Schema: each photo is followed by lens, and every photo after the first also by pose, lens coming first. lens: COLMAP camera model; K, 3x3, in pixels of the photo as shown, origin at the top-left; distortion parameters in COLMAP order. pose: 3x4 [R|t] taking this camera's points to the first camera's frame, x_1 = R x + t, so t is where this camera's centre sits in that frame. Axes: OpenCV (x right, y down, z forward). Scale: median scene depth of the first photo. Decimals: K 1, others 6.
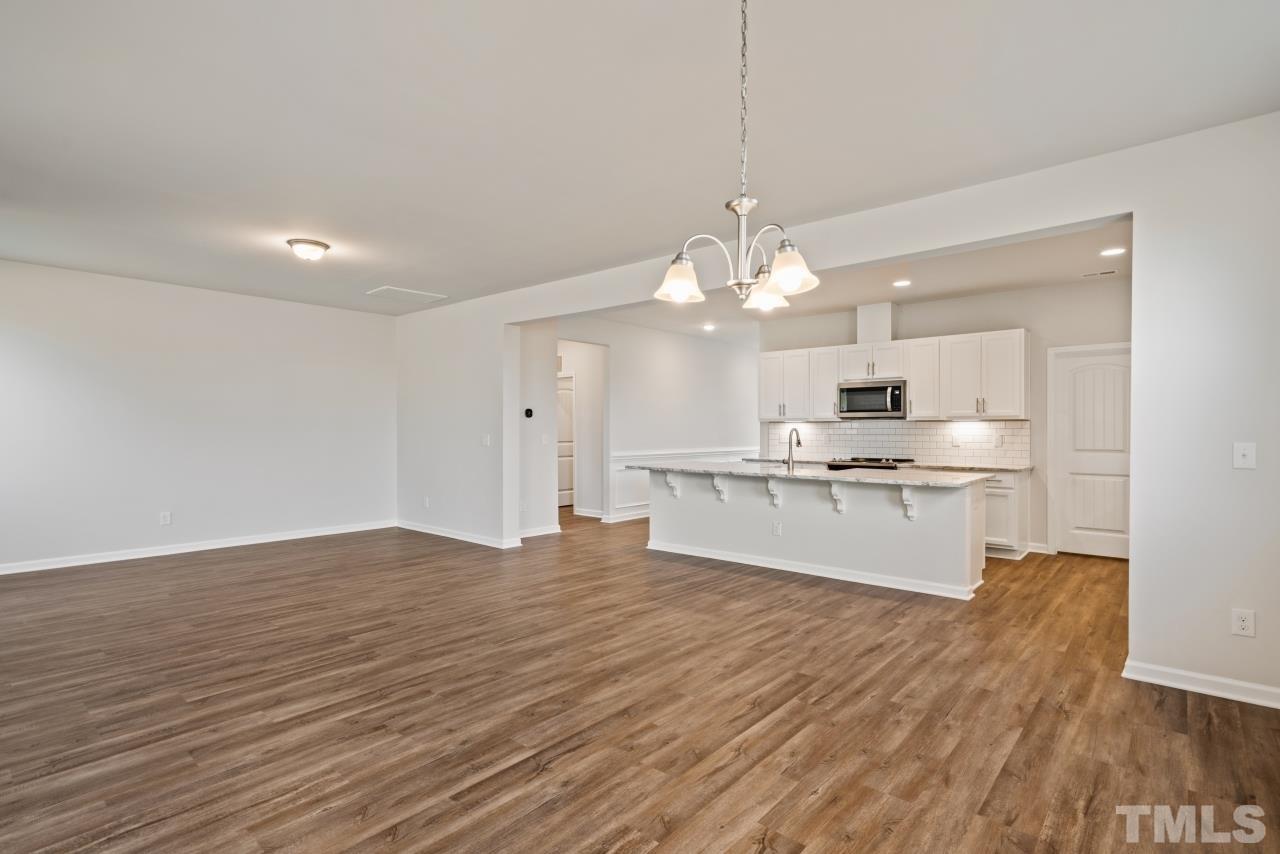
lens RADIAL K [[613.0, 0, 631.3], [0, 613.0, 447.8], [0, 0, 1]] dist [0.001463, 0.004001]
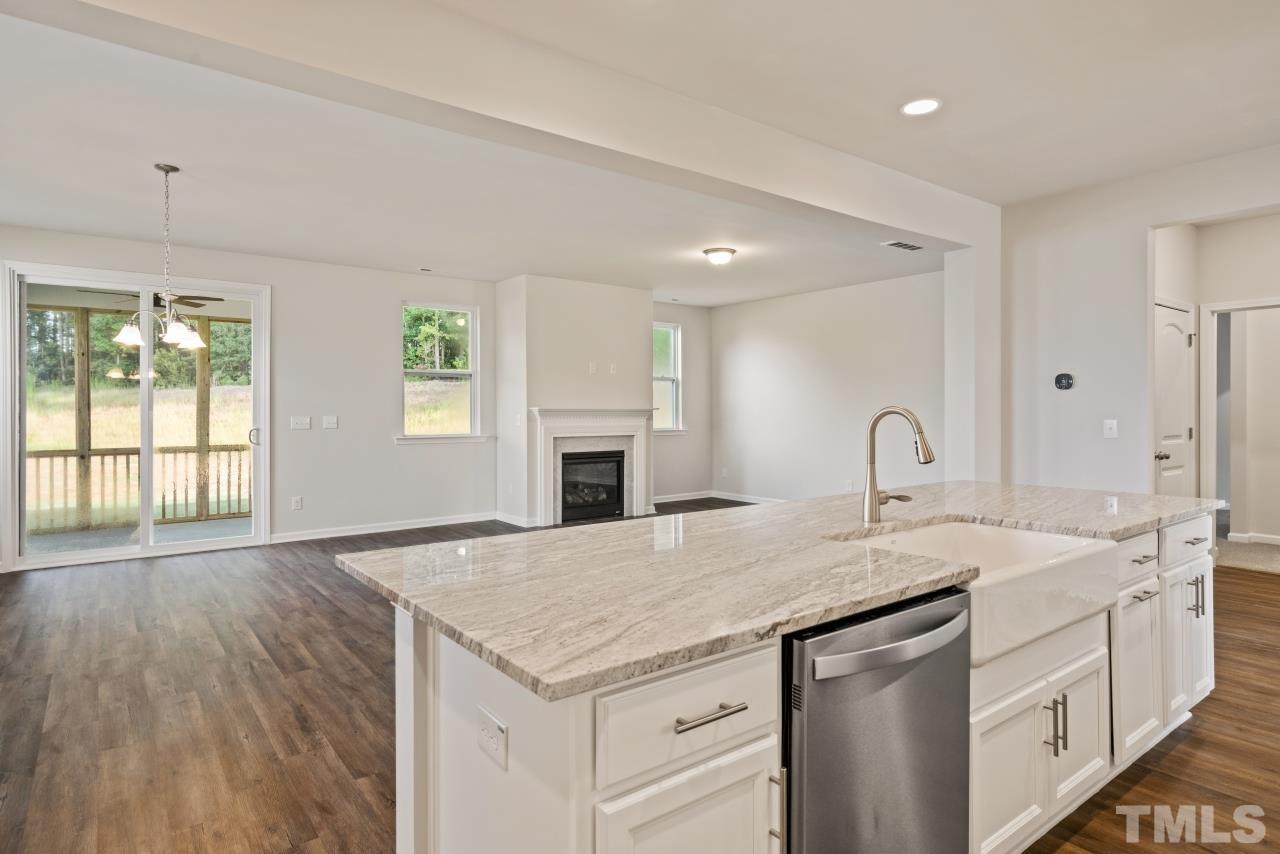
lens RADIAL K [[707.9, 0, 649.8], [0, 707.9, 408.2], [0, 0, 1]] dist [0.003435, 0.000670]
pose [[-0.178193, -0.003916, -0.983988, 1.087309], [-0.028046, 0.999606, 0.001101, -0.039456], [0.983596, 0.027793, -0.178232, 1.477041]]
